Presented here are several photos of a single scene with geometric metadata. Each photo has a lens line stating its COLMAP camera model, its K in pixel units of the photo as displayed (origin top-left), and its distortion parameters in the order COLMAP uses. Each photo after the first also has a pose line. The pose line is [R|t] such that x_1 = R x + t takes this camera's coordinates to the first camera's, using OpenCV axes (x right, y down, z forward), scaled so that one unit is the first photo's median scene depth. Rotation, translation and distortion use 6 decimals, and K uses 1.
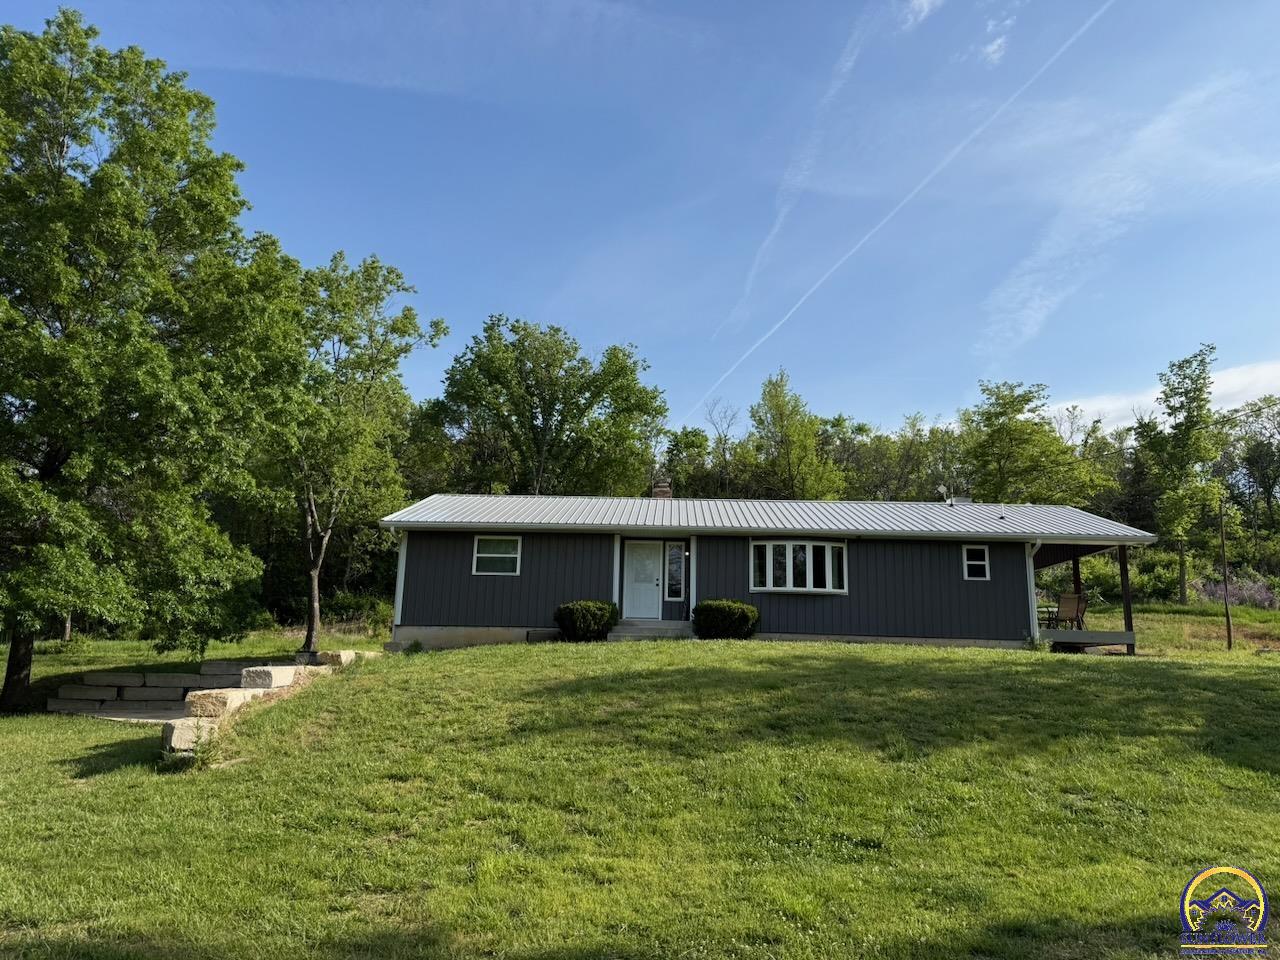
lens RADIAL K [[923.8, 0, 640.0], [0, 923.8, 480.0], [0, 0, 1]] dist [0.046513, 0.001090]
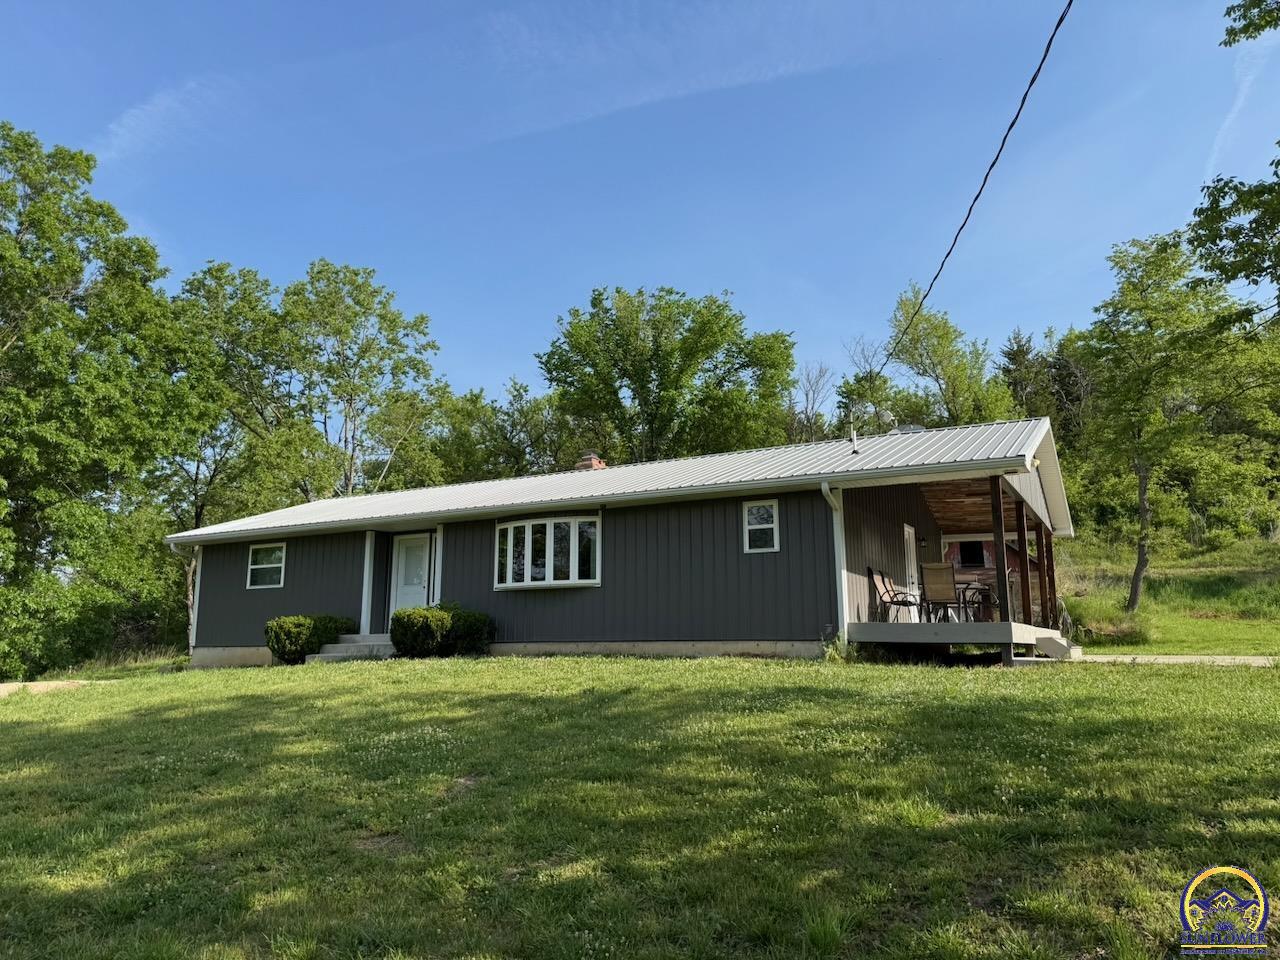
lens RADIAL K [[908.4, 0, 640.0], [0, 908.4, 480.0], [0, 0, 1]] dist [-0.013572, -0.003709]
pose [[0.905898, -0.111427, -0.408573, 0.540494], [0.123990, 0.992274, 0.004297, 0.040708], [0.404938, -0.054552, 0.912715, 0.357051]]
